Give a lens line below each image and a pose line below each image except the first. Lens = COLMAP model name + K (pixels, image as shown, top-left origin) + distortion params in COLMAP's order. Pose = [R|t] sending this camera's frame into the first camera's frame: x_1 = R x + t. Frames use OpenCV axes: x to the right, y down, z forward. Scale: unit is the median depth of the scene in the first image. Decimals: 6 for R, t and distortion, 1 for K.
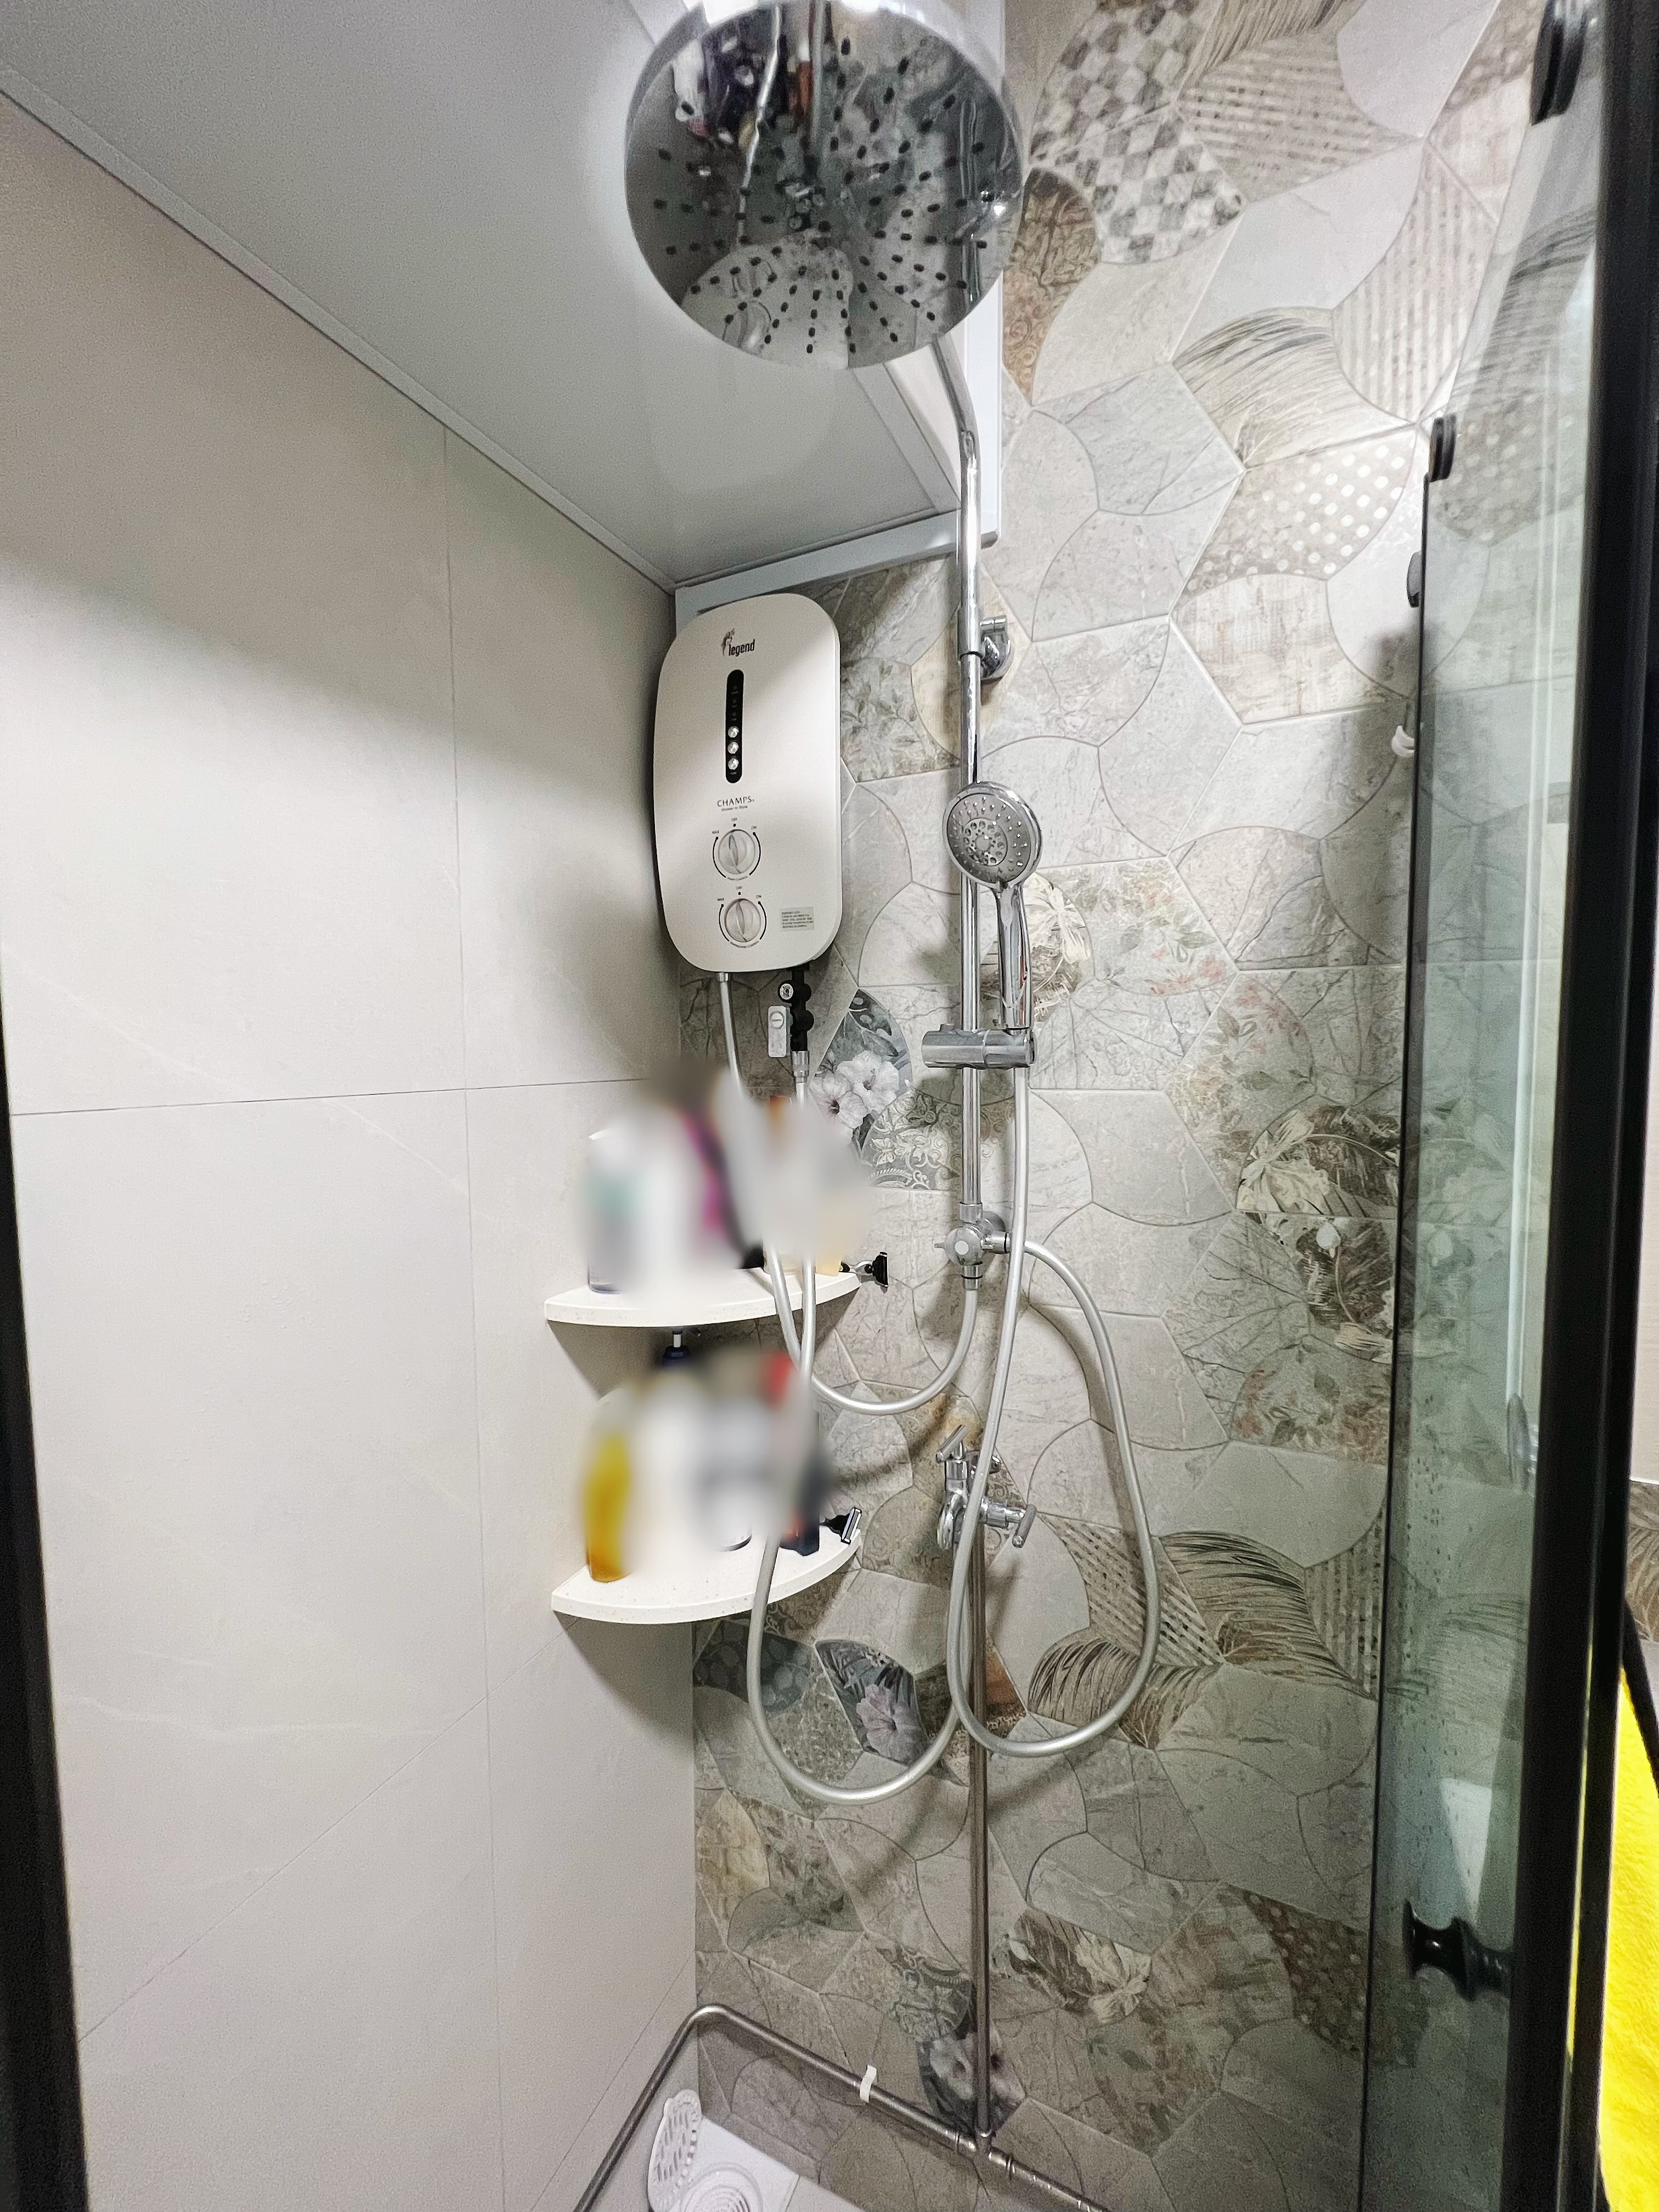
lens RADIAL K [[890.4, 0, 825.1], [0, 890.4, 1108.8], [0, 0, 1]] dist [-0.002379, 0.000447]
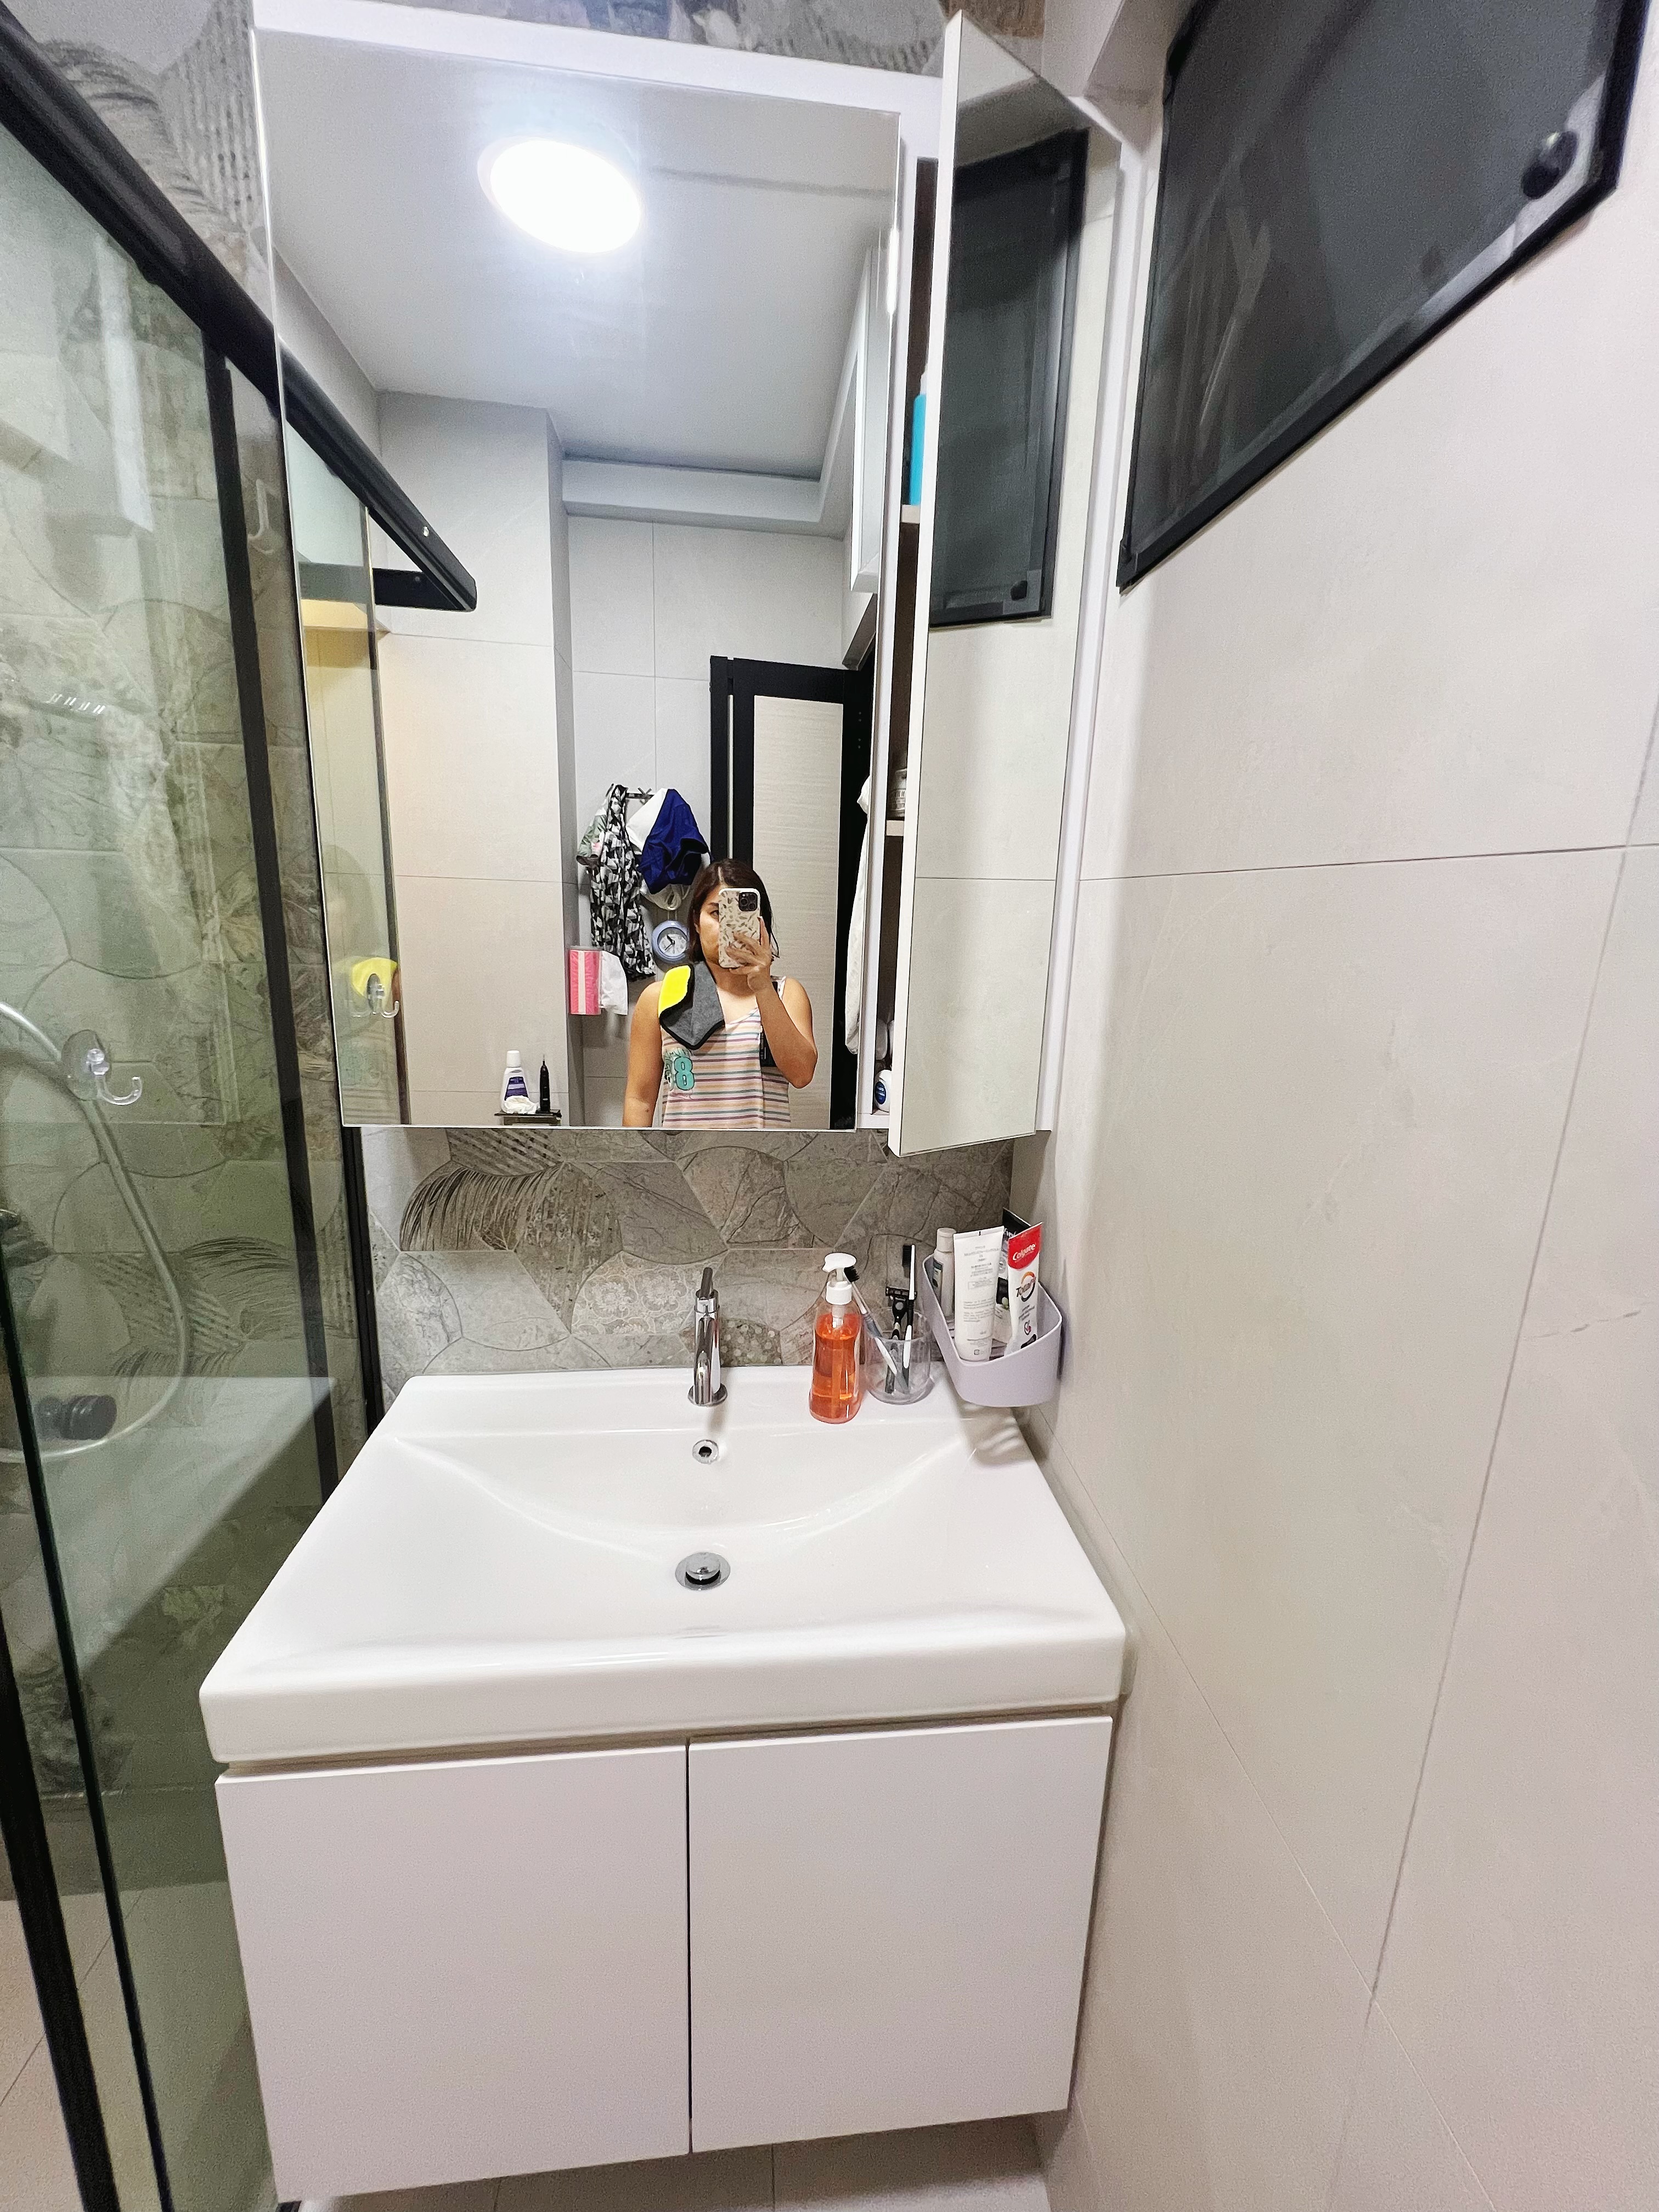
lens RADIAL K [[890.4, 0, 829.8], [0, 890.4, 1103.0], [0, 0, 1]] dist [-0.002379, 0.000447]
pose [[0.853866, -0.076528, 0.514837, 0.543022], [-0.008876, 0.986848, 0.161410, 0.100598], [-0.520418, -0.142392, 0.841956, -0.404228]]
